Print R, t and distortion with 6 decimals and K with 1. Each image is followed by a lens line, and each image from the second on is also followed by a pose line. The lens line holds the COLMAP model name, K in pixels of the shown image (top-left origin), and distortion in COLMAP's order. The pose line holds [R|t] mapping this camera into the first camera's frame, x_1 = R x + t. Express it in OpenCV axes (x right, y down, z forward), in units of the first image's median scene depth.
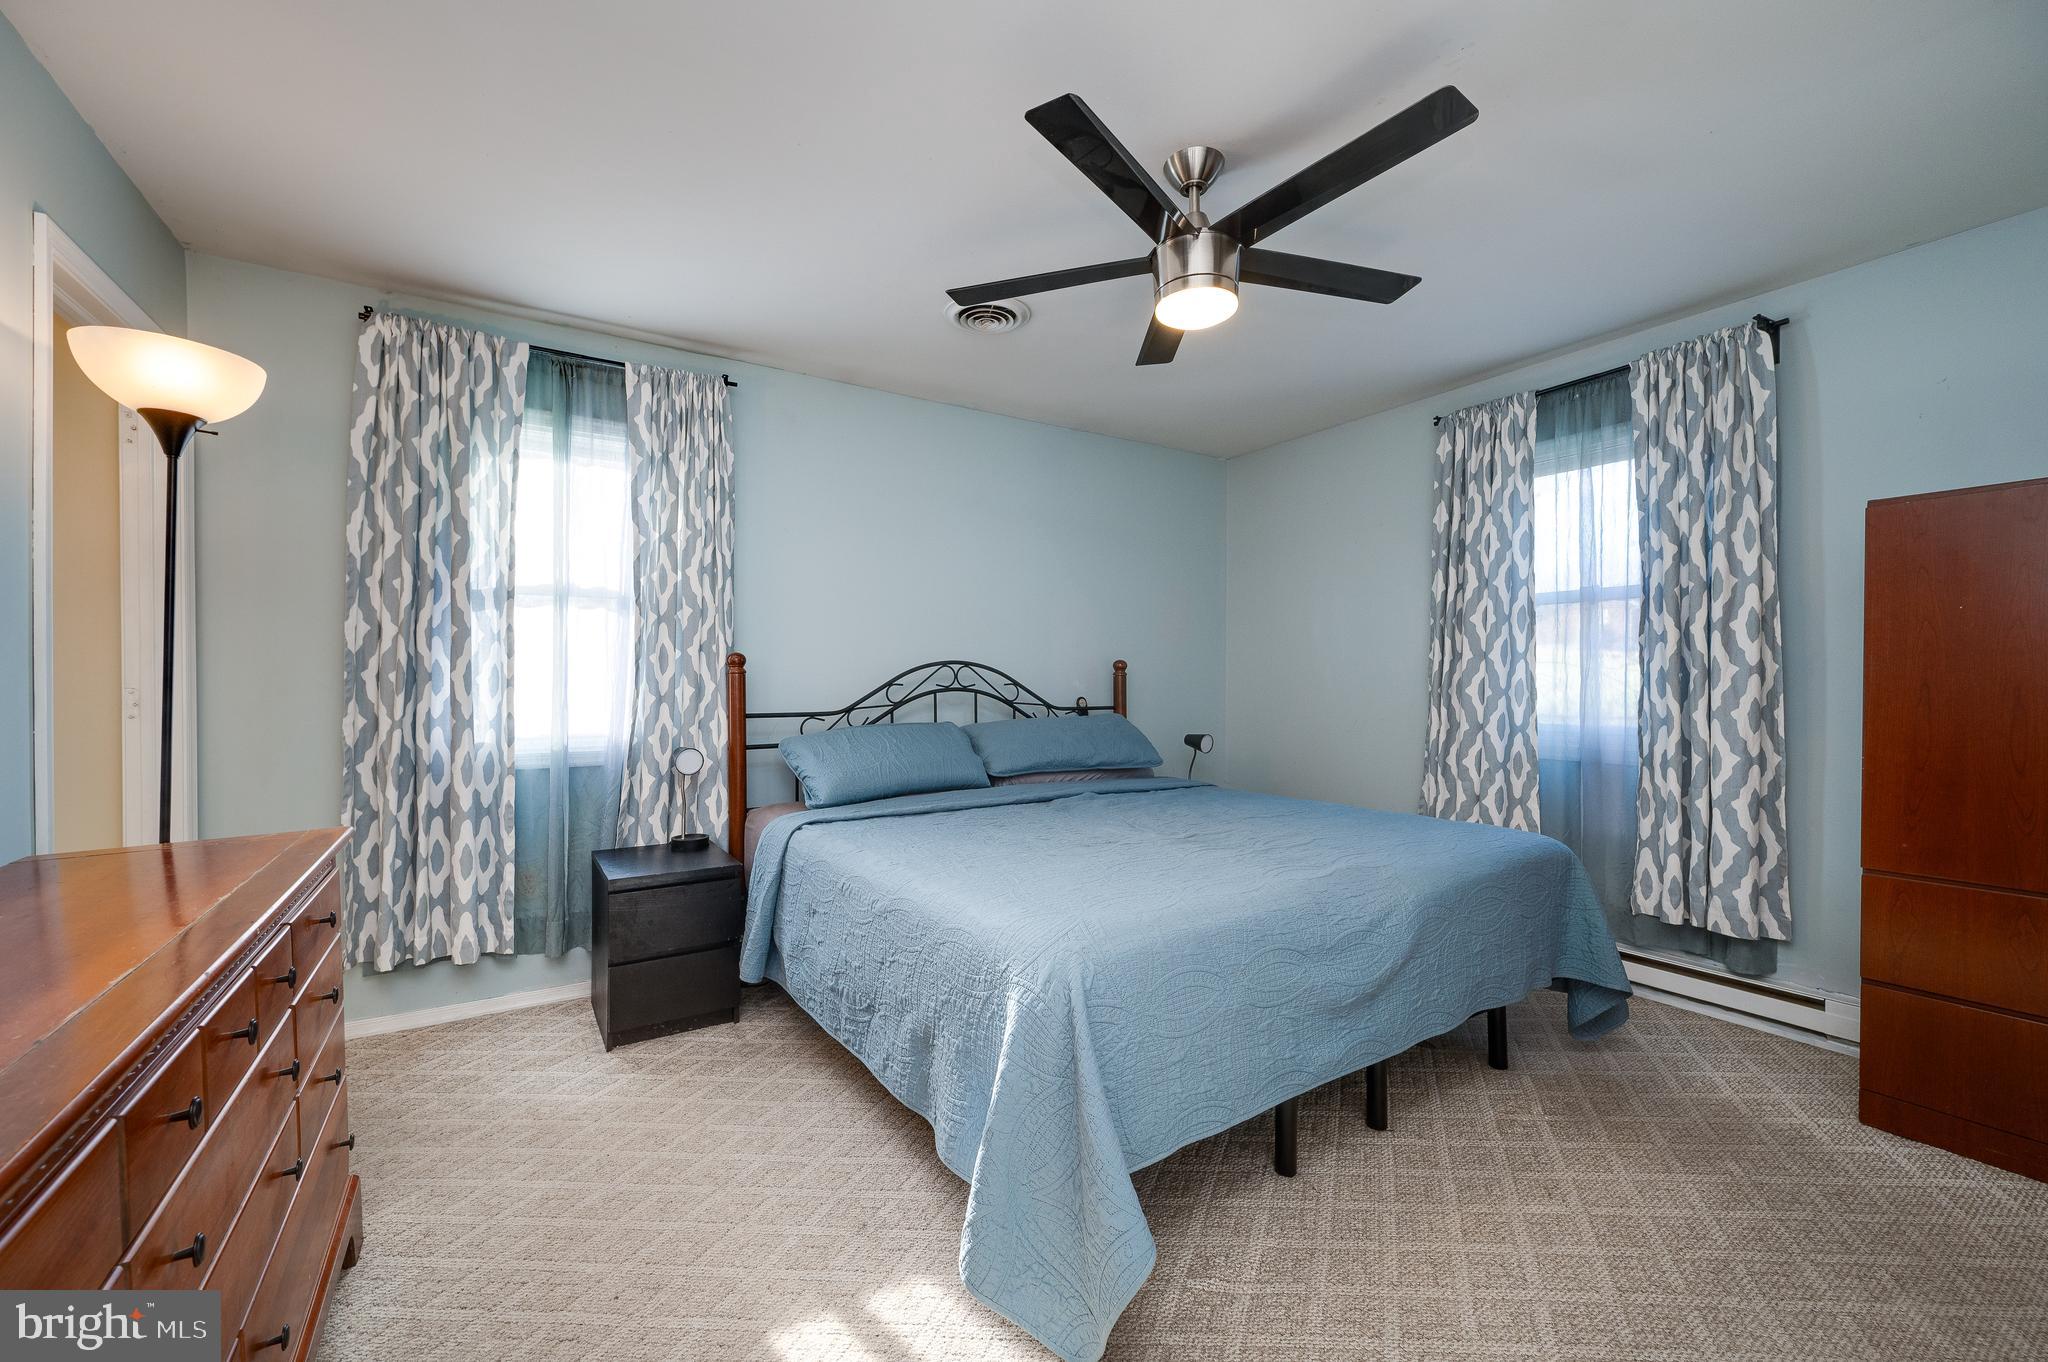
lens RADIAL K [[805.0, 0, 1027.0], [0, 805.0, 687.9], [0, 0, 1]] dist [-0.002080, 0.000336]
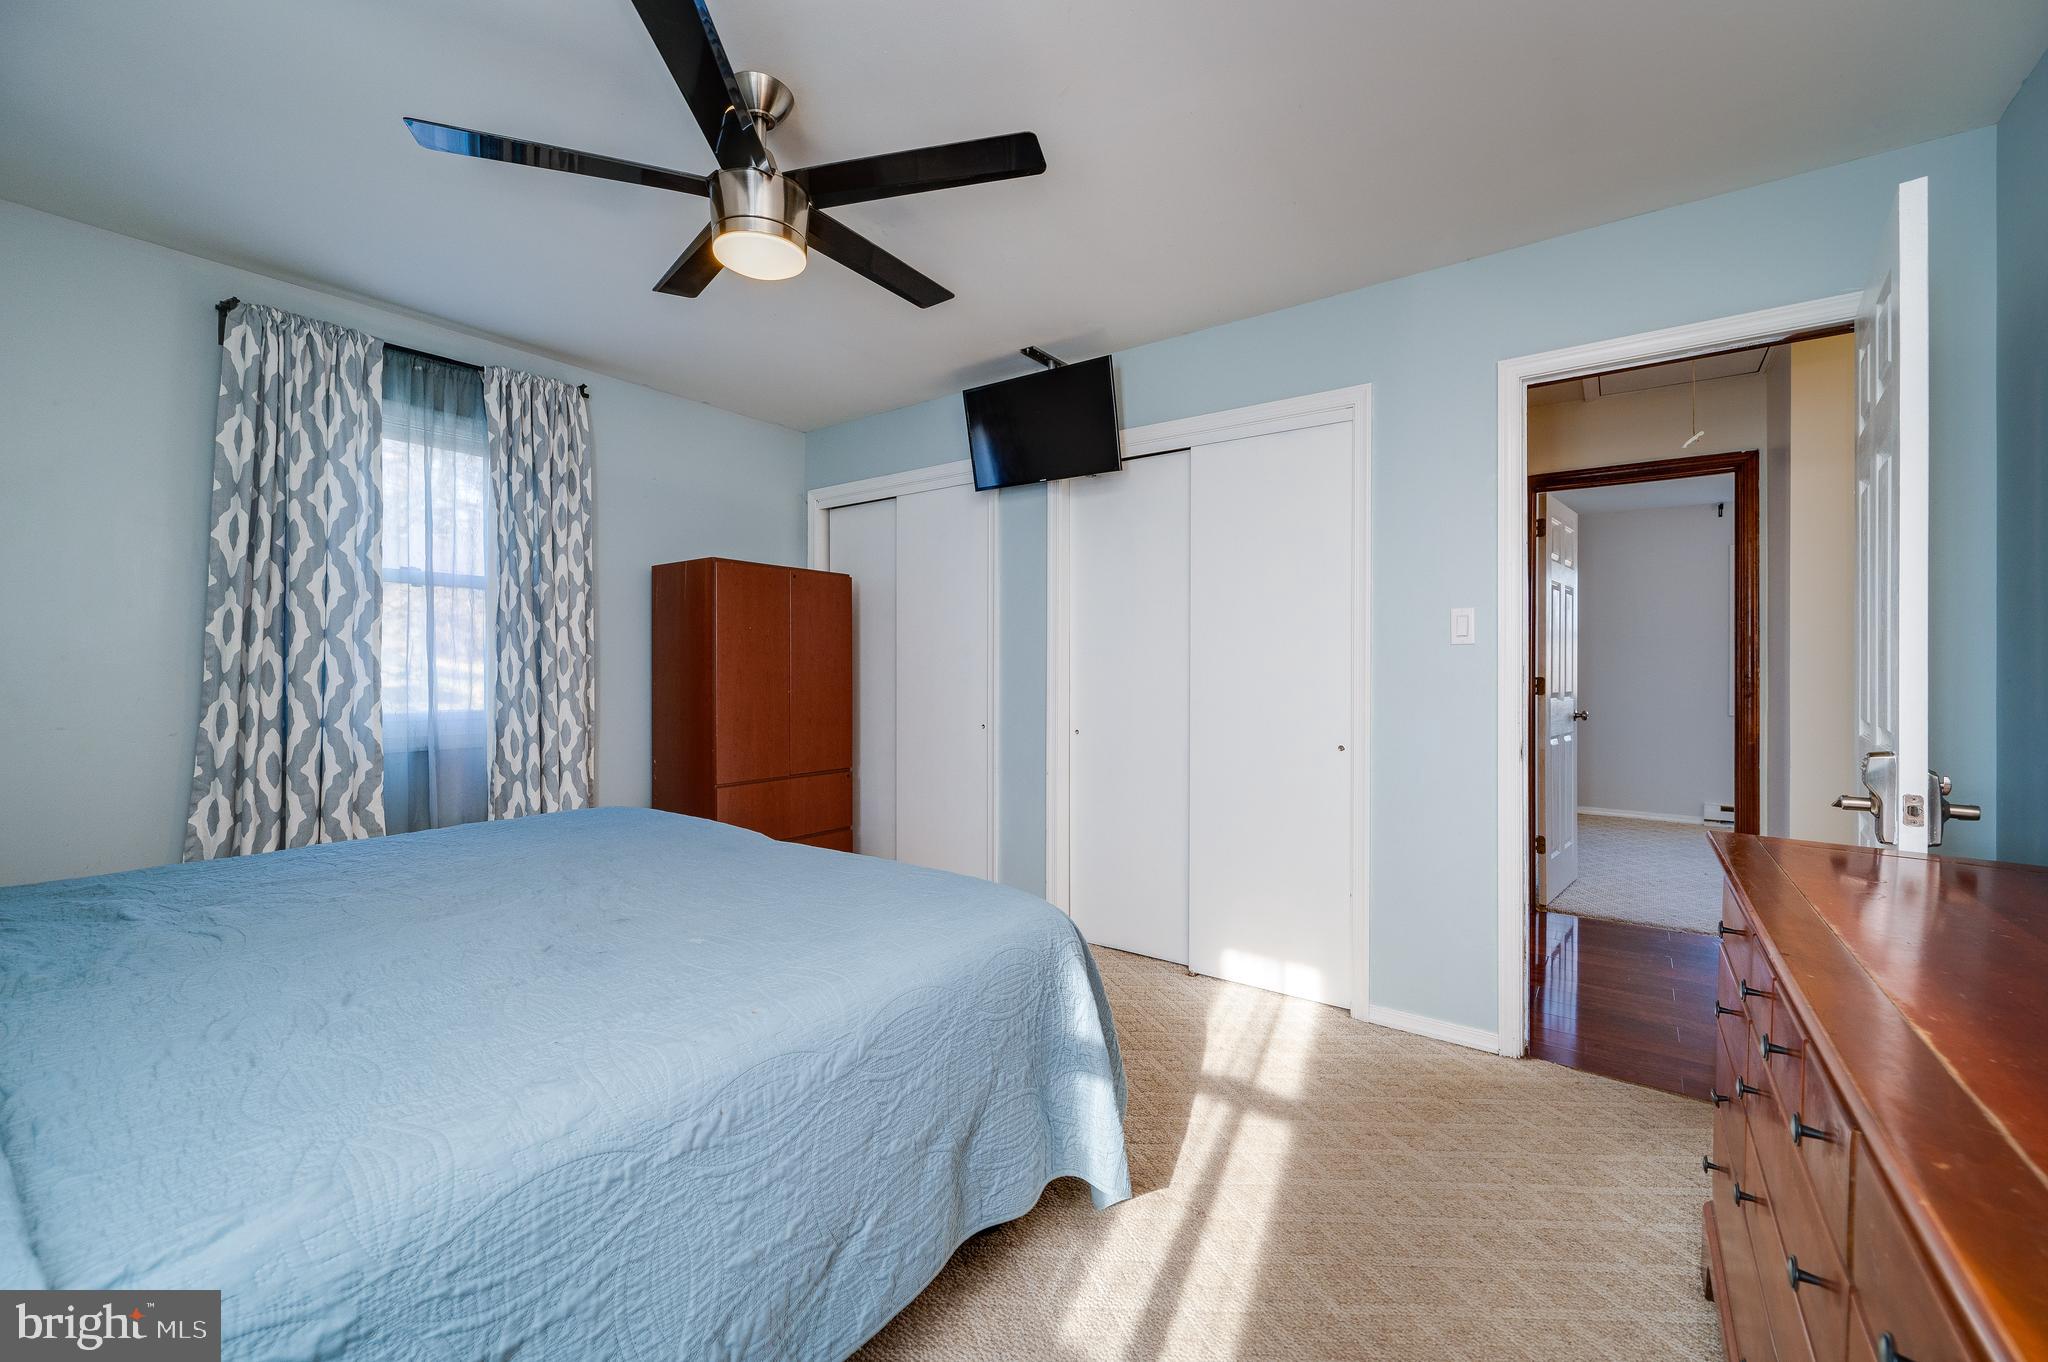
lens RADIAL K [[805.0, 0, 1038.7], [0, 805.0, 673.4], [0, 0, 1]] dist [-0.002080, 0.000336]
pose [[-0.363868, -0.002185, 0.931448, -0.540007], [0.002098, 0.999993, 0.003165, -0.002371], [-0.931448, 0.003106, -0.363861, 0.761182]]
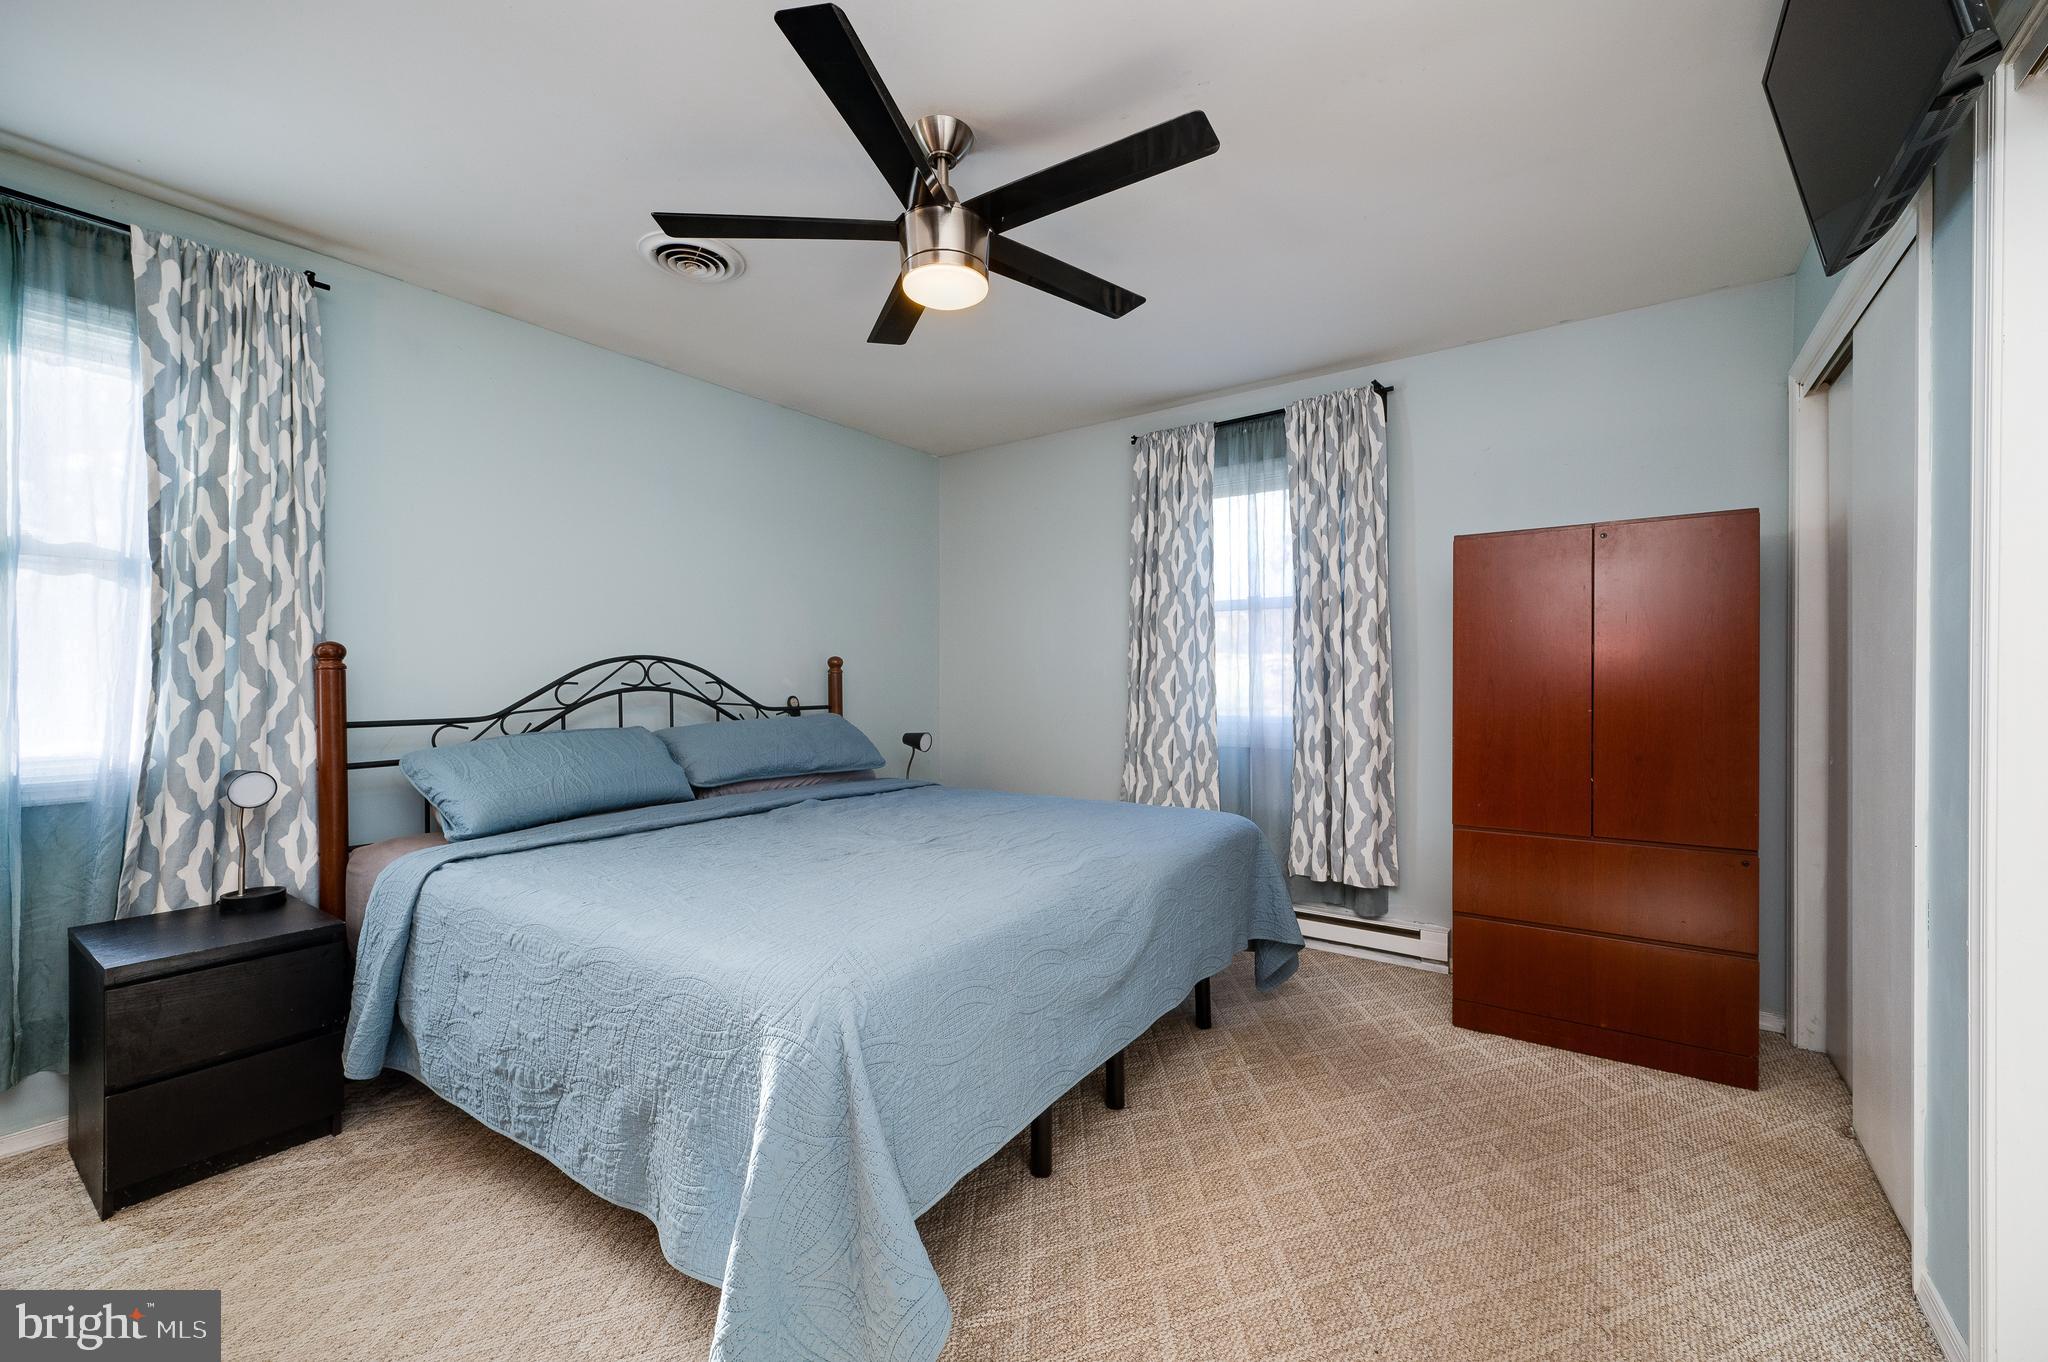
lens RADIAL K [[805.0, 0, 1037.2], [0, 805.0, 685.3], [0, 0, 1]] dist [-0.002080, 0.000336]
pose [[0.925084, -0.004729, 0.379734, -0.036339], [0.005083, 0.999987, 0.000069, 0.000517], [-0.379729, 0.001867, 0.925096, 0.053470]]
